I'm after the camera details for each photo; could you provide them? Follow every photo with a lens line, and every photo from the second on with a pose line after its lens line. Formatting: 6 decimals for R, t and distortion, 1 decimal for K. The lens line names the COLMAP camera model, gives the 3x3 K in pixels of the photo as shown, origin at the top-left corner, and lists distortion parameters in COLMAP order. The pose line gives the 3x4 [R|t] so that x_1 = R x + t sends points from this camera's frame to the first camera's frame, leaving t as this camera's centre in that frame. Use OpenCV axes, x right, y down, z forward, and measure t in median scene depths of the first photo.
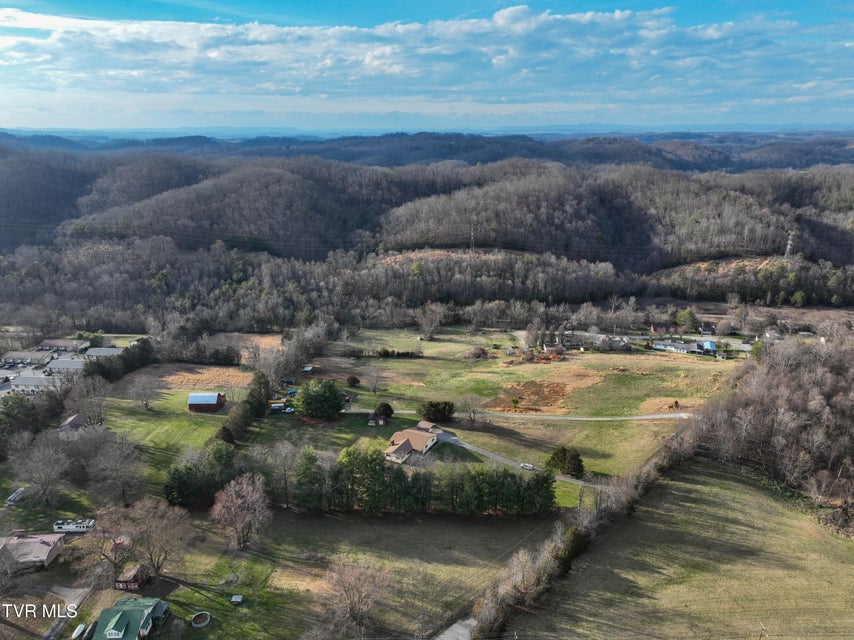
lens RADIAL K [[599.7, 0, 430.0], [0, 599.7, 317.8], [0, 0, 1]] dist [-0.001610, 0.020737]
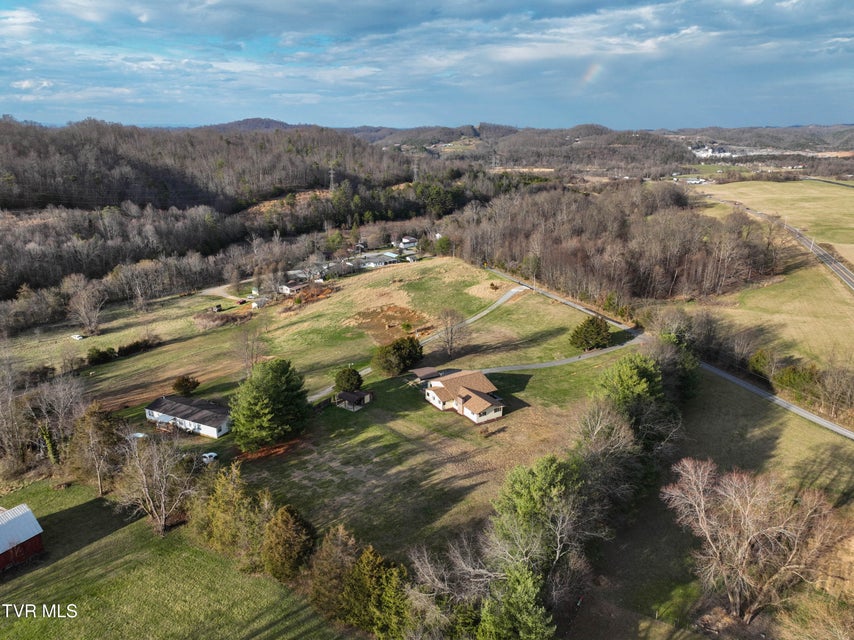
lens RADIAL K [[601.9, 0, 430.3], [0, 601.9, 310.1], [0, 0, 1]] dist [0.001496, 0.020288]
pose [[0.507067, -0.243664, 0.826747, -0.243265], [0.254638, 0.958741, 0.126389, 0.017440], [-0.823433, 0.146434, 0.548192, 0.300153]]
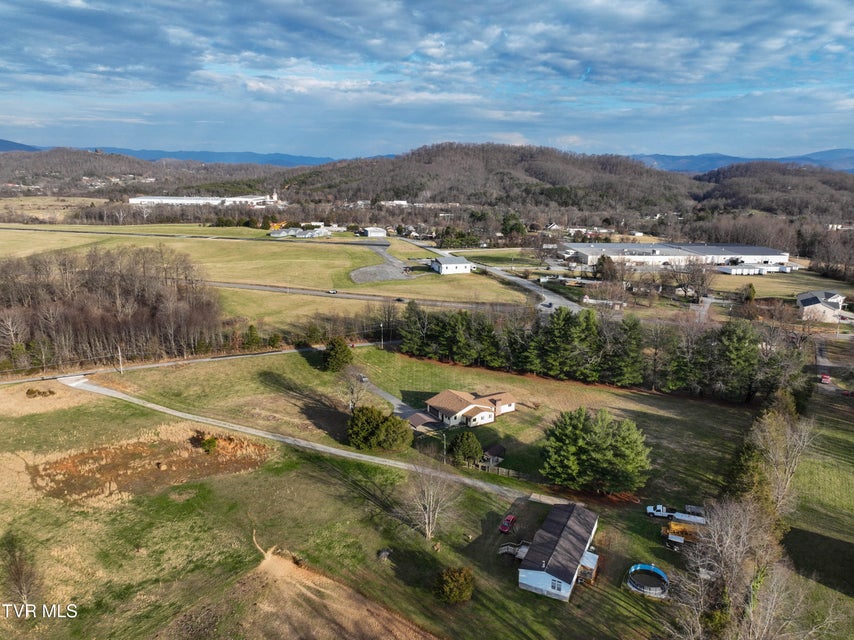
lens RADIAL K [[605.3, 0, 425.0], [0, 605.3, 294.8], [0, 0, 1]] dist [-0.002215, 0.021959]
pose [[-0.852825, -0.117301, 0.508852, -0.145469], [0.142073, 0.885566, 0.442253, -0.097088], [-0.502499, 0.449459, -0.738568, 0.659557]]
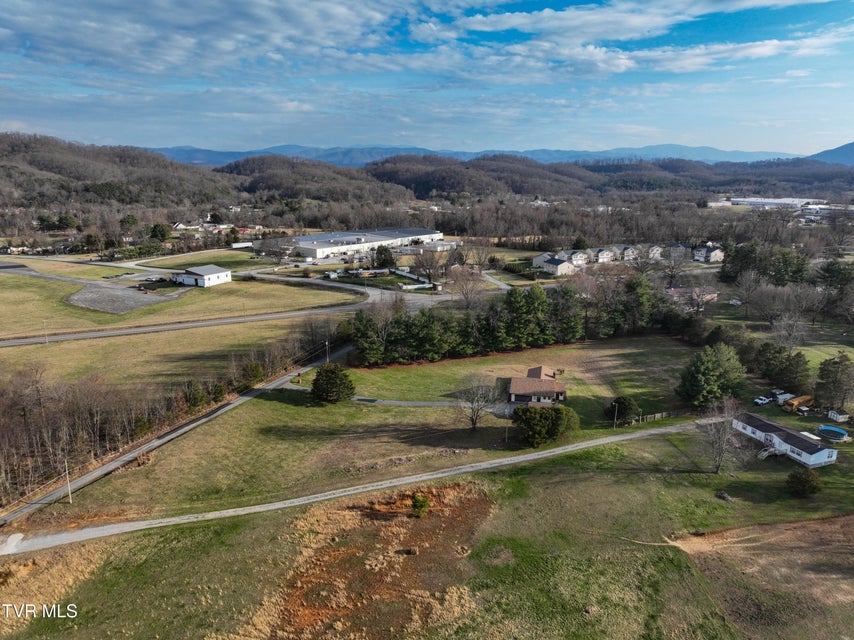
lens RADIAL K [[599.7, 0, 430.0], [0, 599.7, 317.8], [0, 0, 1]] dist [-0.001610, 0.020737]
pose [[-0.964877, 0.056327, -0.256593, 0.126431], [-0.085441, 0.856354, 0.509272, -0.104046], [0.248420, 0.513308, -0.821464, 0.685764]]
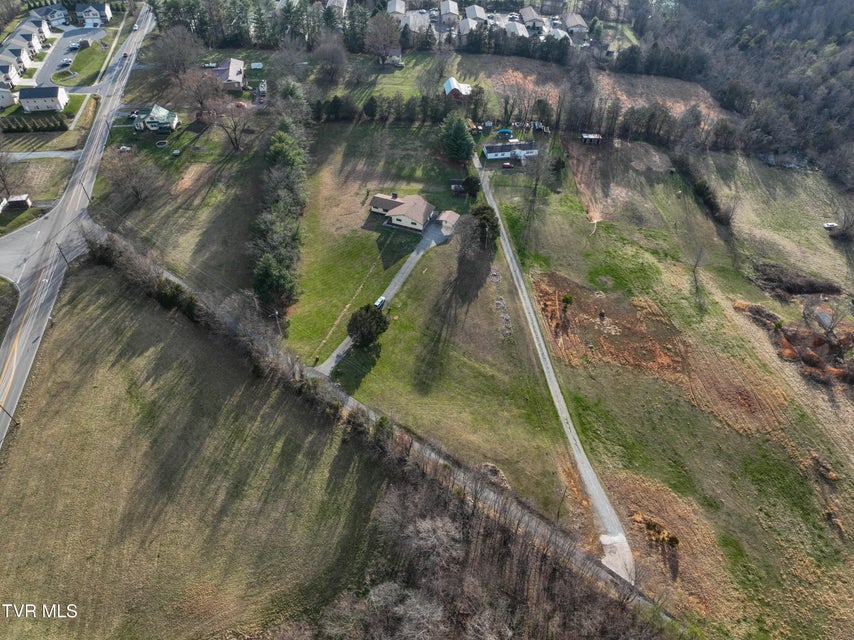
lens RADIAL K [[594.2, 0, 430.3], [0, 594.2, 321.4], [0, 0, 1]] dist [0.004909, 0.008461]
pose [[0.103449, 0.685528, -0.720659, 0.325771], [-0.314162, 0.709975, 0.630268, -0.110265], [0.943716, 0.161203, 0.288813, 0.359252]]
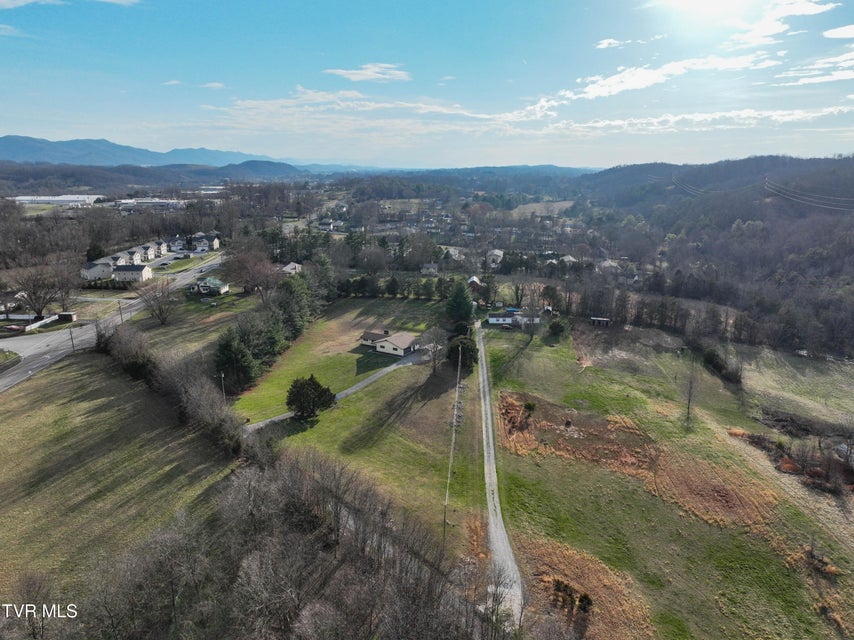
lens RADIAL K [[599.7, 0, 430.0], [0, 599.7, 317.8], [0, 0, 1]] dist [-0.001610, 0.020737]
pose [[-0.080374, 0.238289, -0.967863, 0.383304], [-0.300047, 0.920183, 0.251467, -0.035505], [0.950532, 0.310616, -0.002461, 0.467082]]
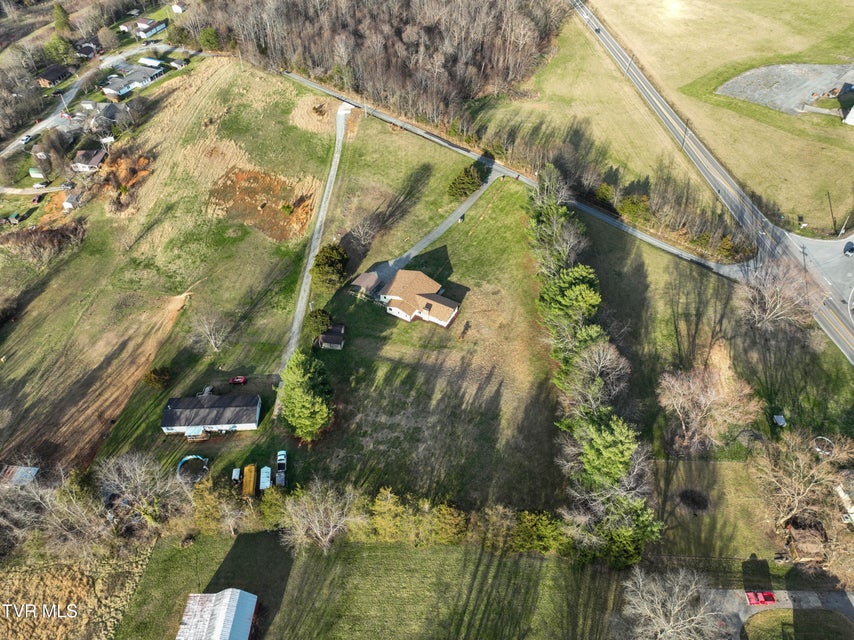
lens RADIAL K [[599.7, 0, 430.0], [0, 599.7, 317.8], [0, 0, 1]] dist [-0.001610, 0.020737]
pose [[0.024856, -0.712619, 0.701111, -0.249107], [0.286928, 0.676905, 0.677844, -0.116422], [-0.957630, 0.184320, 0.221295, 0.369263]]
